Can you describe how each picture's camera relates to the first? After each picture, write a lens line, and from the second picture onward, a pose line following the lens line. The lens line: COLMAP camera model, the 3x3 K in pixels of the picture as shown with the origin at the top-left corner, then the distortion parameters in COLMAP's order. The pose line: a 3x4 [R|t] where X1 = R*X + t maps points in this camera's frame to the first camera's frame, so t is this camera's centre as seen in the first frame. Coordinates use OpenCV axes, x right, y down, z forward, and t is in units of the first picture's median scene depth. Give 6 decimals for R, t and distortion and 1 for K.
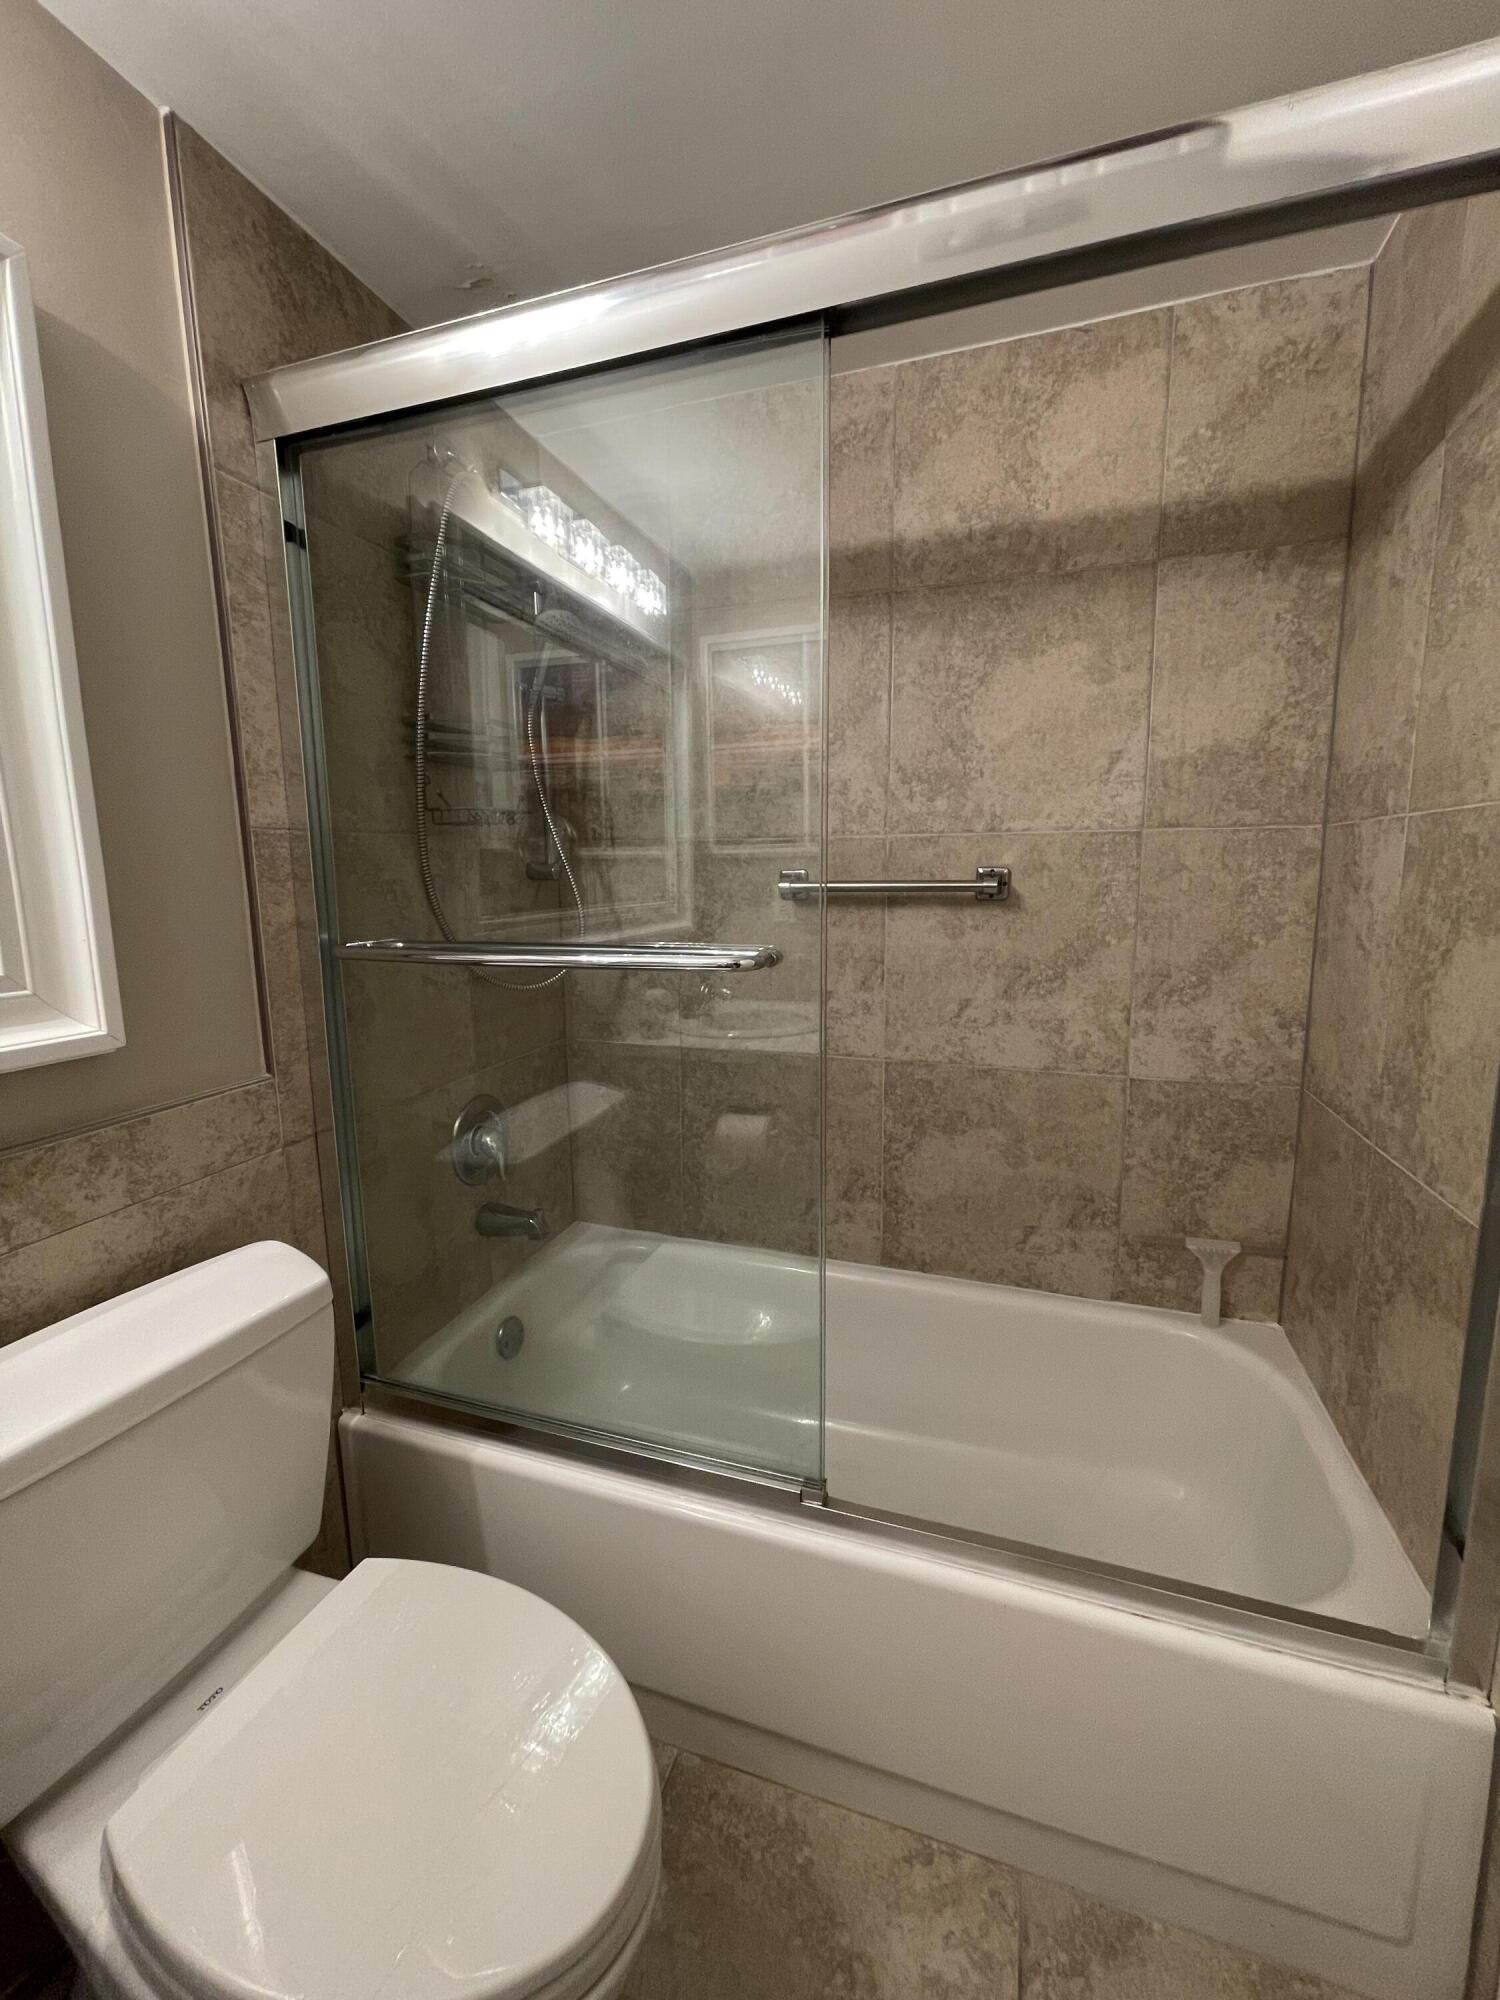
lens RADIAL K [[806.5, 0, 745.1], [0, 806.5, 992.3], [0, 0, 1]] dist [-0.008819, 0.002325]
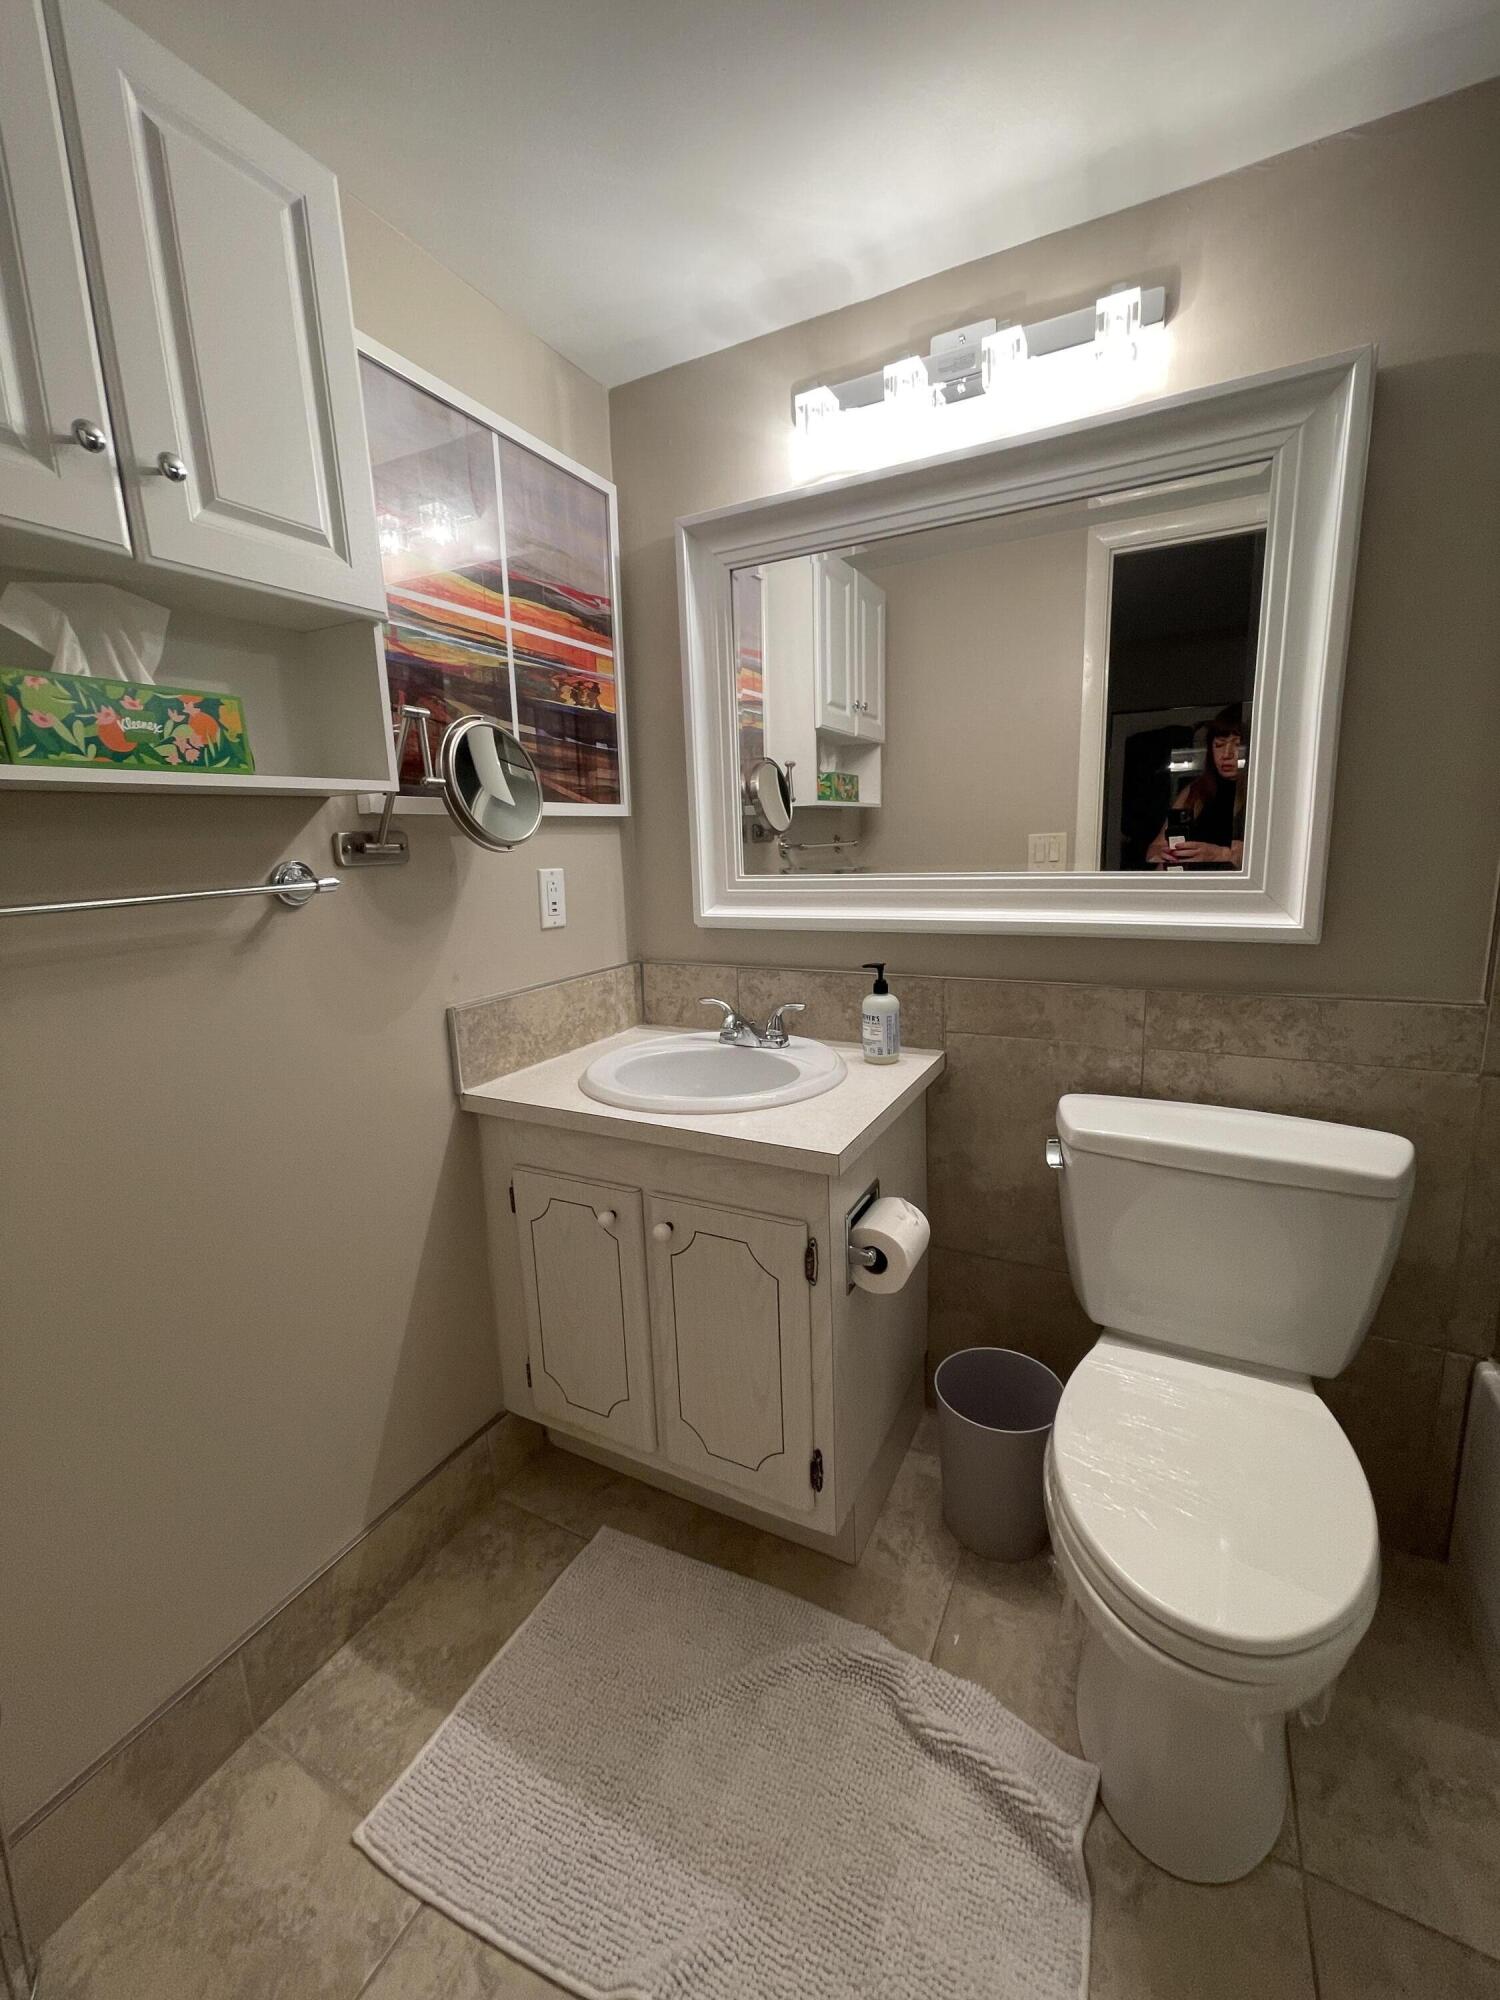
lens RADIAL K [[806.5, 0, 745.1], [0, 806.5, 992.3], [0, 0, 1]] dist [-0.008819, 0.002325]
pose [[-0.155076, 0.206231, -0.966137, 0.680359], [-0.107986, 0.968569, 0.224083, -0.046567], [0.981983, 0.139079, -0.127931, 0.236471]]
